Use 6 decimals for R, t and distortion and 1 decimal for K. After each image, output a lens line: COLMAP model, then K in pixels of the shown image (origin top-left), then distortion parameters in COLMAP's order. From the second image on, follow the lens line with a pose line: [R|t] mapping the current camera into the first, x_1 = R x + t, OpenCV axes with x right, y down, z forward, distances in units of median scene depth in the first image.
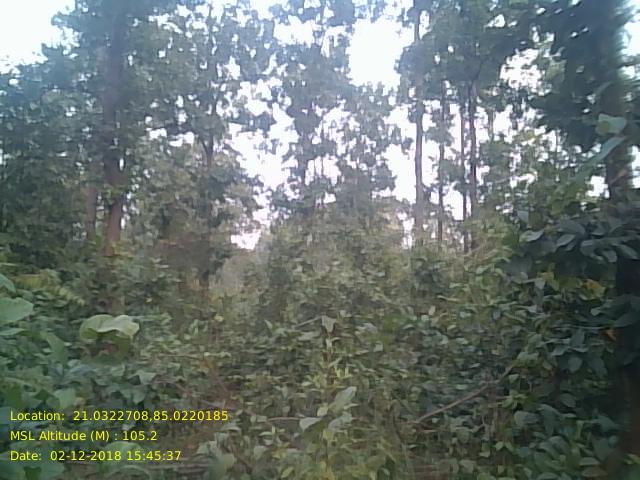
lens RADIAL K [[537.6, 0, 320.3], [0, 537.6, 240.4], [0, 0, 1]] dist [0.089539, -0.137696]
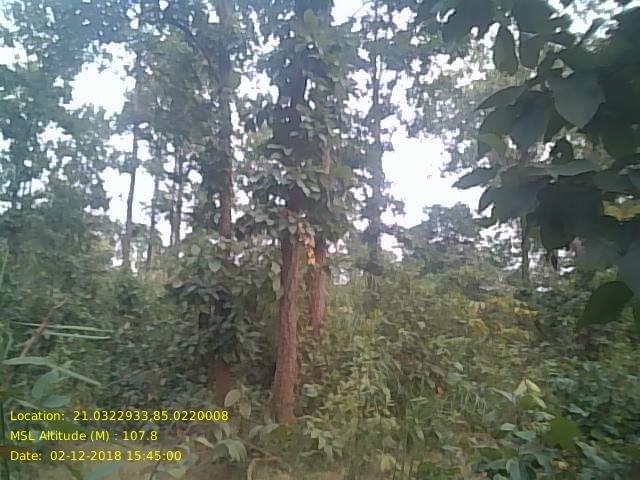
lens RADIAL K [[537.6, 0, 319.4], [0, 537.6, 239.9], [0, 0, 1]] dist [0.089539, -0.137696]
pose [[0.868252, 0.087476, 0.488352, -0.018004], [-0.070563, 0.996100, -0.052970, -0.014328], [-0.491080, 0.011531, 0.871038, -0.132325]]
